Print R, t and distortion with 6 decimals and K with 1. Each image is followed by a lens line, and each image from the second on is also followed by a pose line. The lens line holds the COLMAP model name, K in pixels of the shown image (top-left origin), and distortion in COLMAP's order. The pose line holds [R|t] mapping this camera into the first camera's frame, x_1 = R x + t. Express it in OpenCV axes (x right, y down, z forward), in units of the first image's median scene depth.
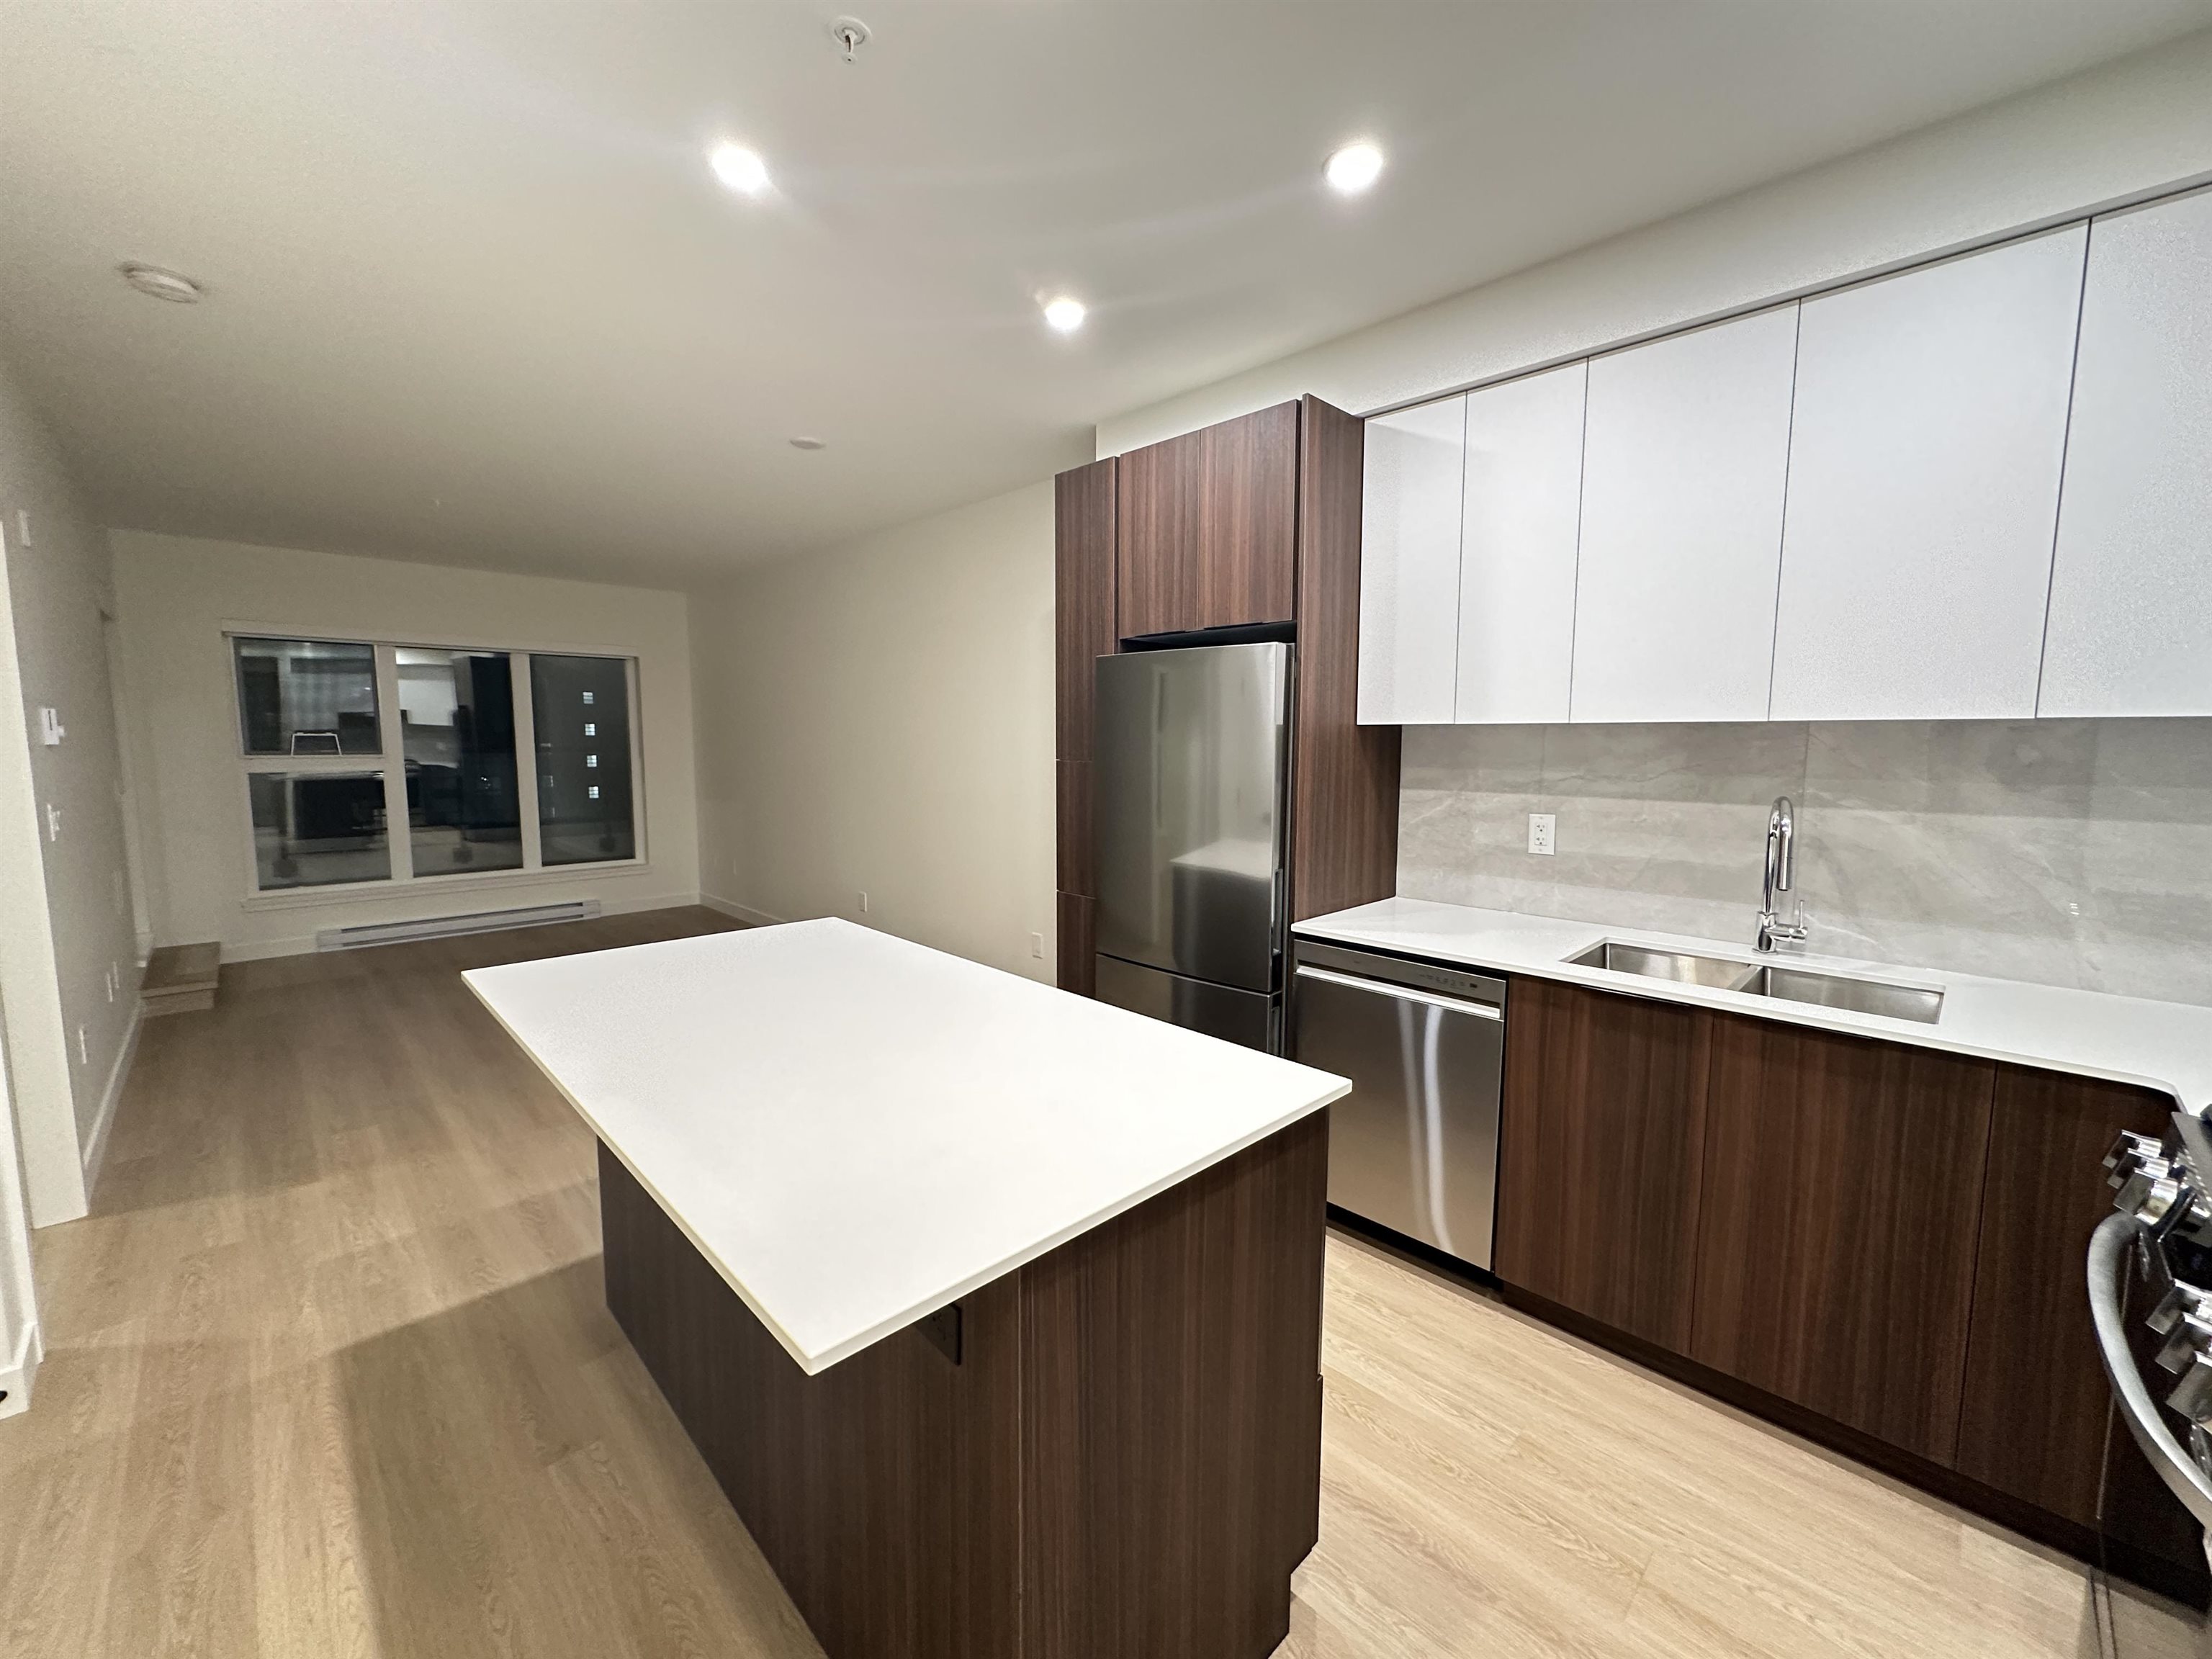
lens RADIAL K [[880.9, 0, 1101.3], [0, 880.9, 827.5], [0, 0, 1]] dist [-0.001420, 0.000424]
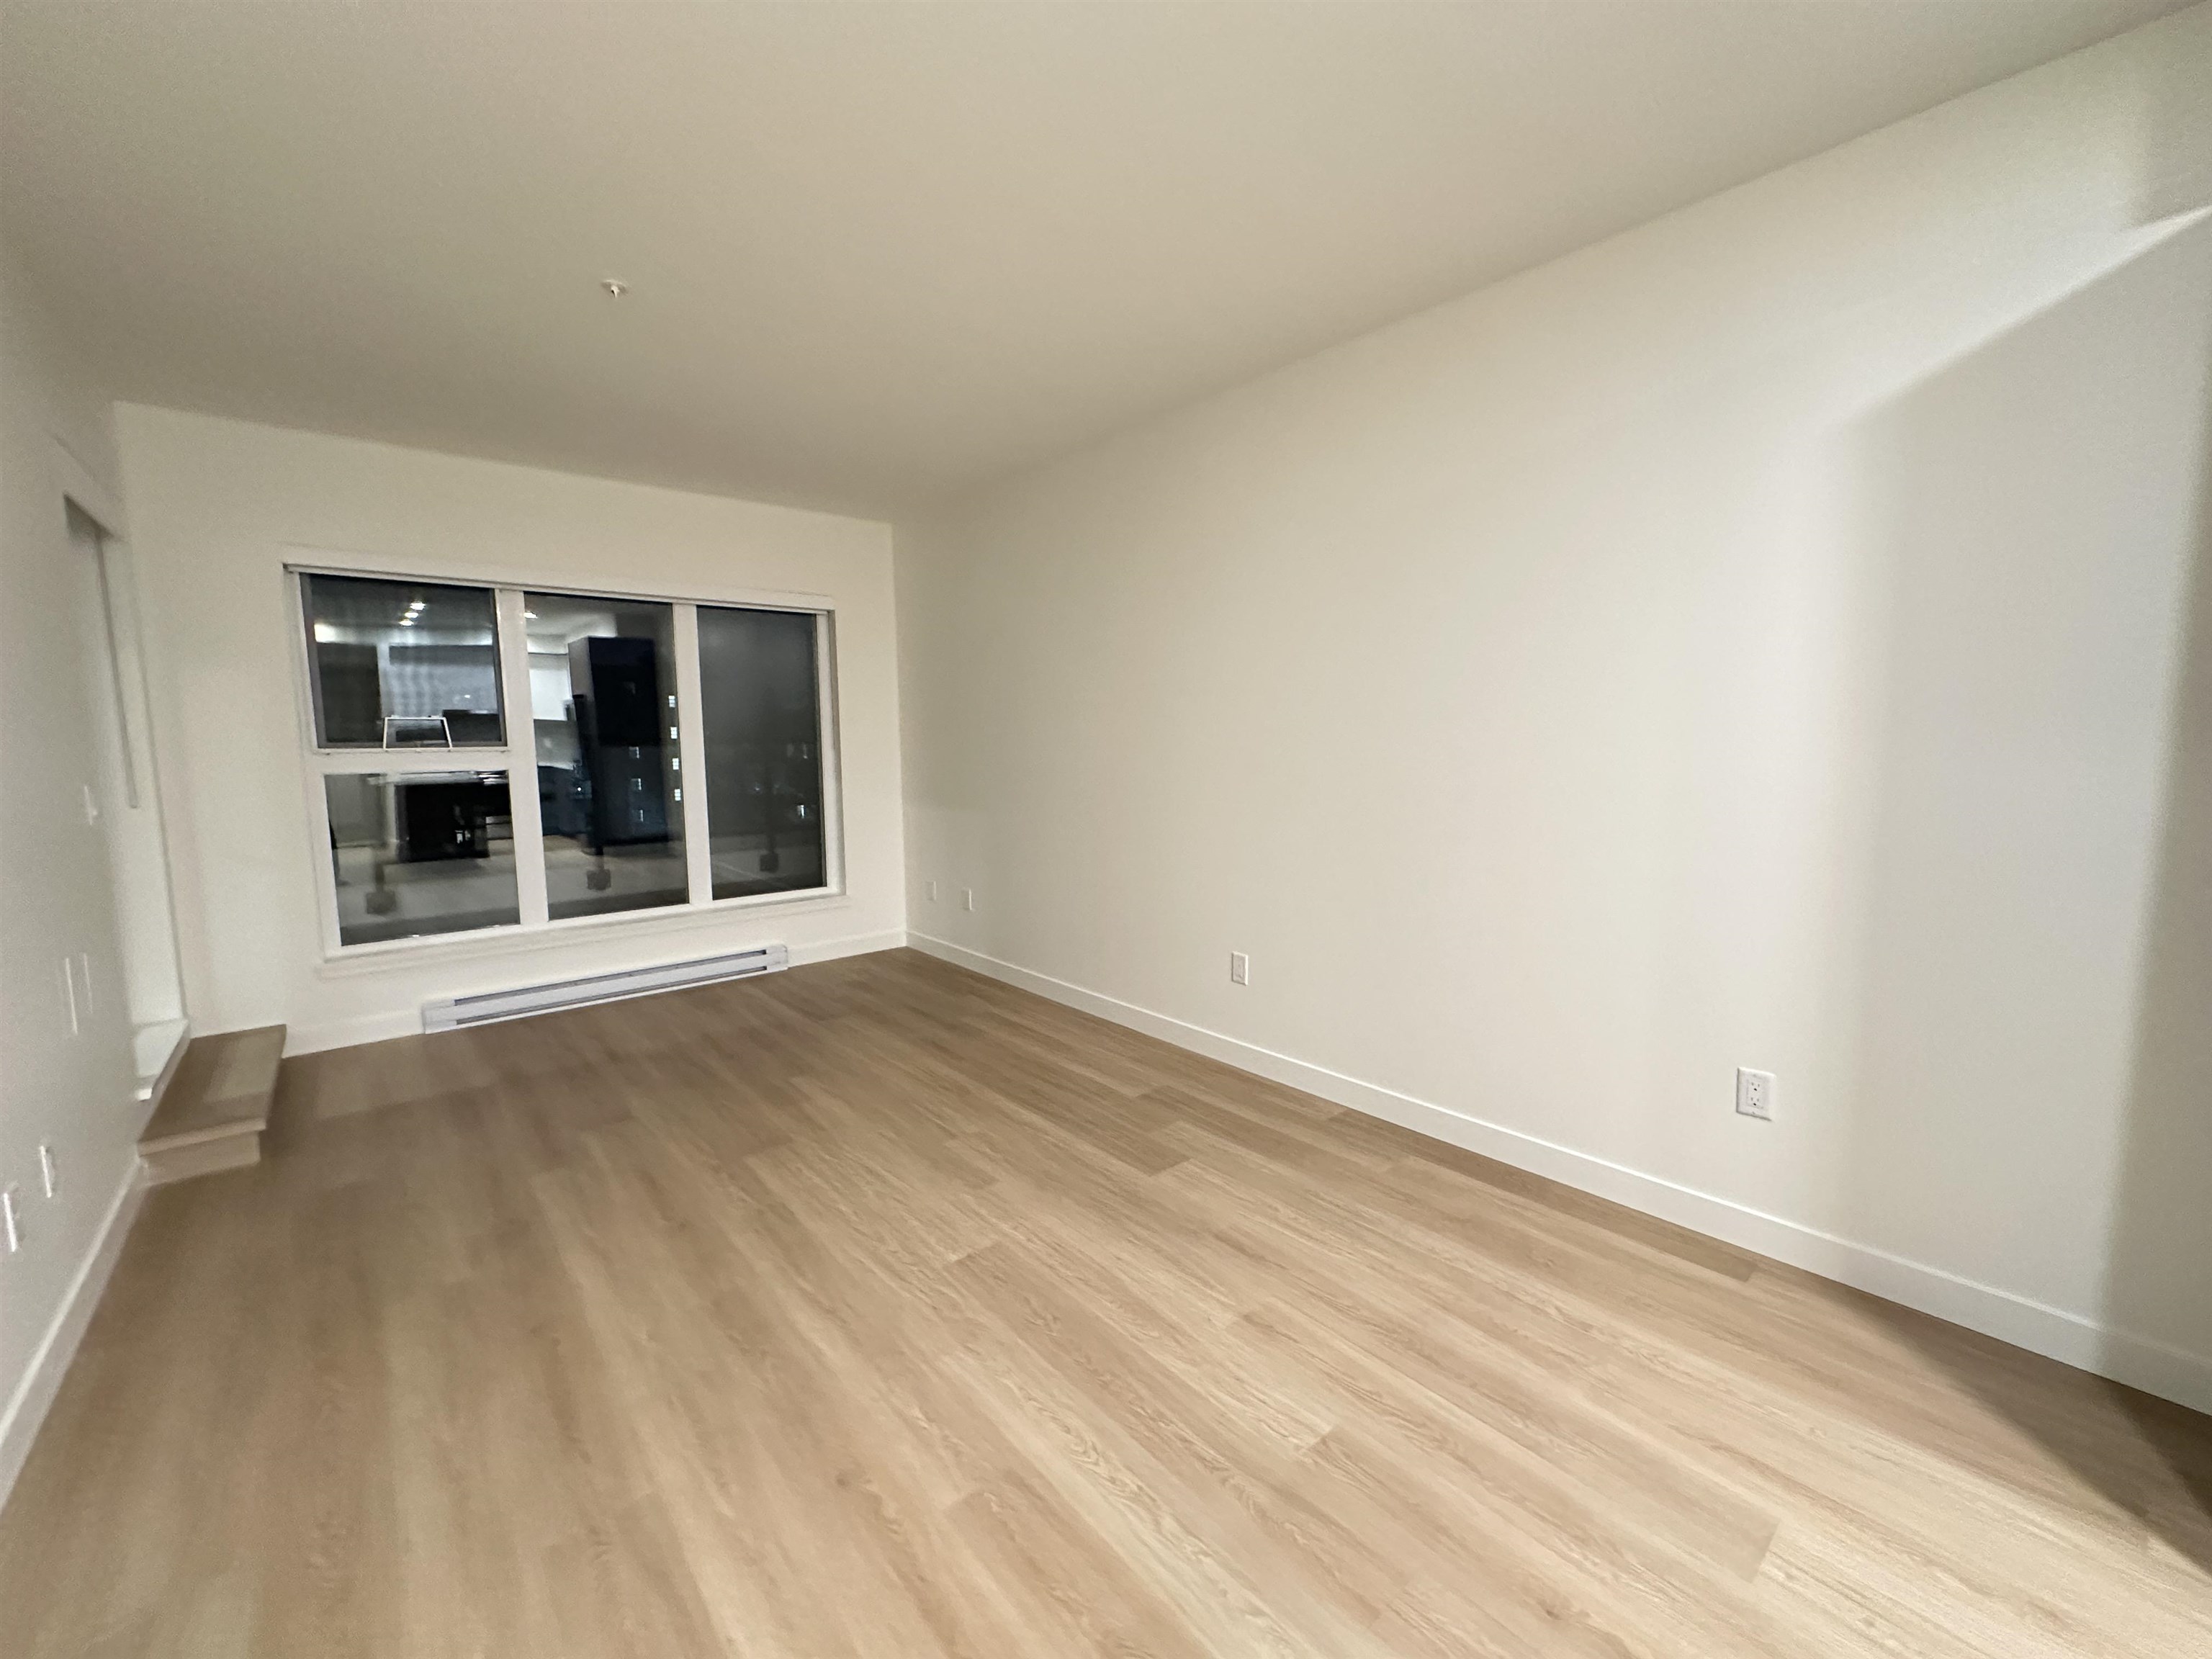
lens RADIAL K [[880.9, 0, 1101.3], [0, 880.9, 827.5], [0, 0, 1]] dist [-0.001420, 0.000424]
pose [[0.997525, -0.007044, -0.069954, -0.400590], [0.007237, 0.999971, 0.002508, -0.023034], [0.069934, -0.003008, 0.997547, 0.451236]]
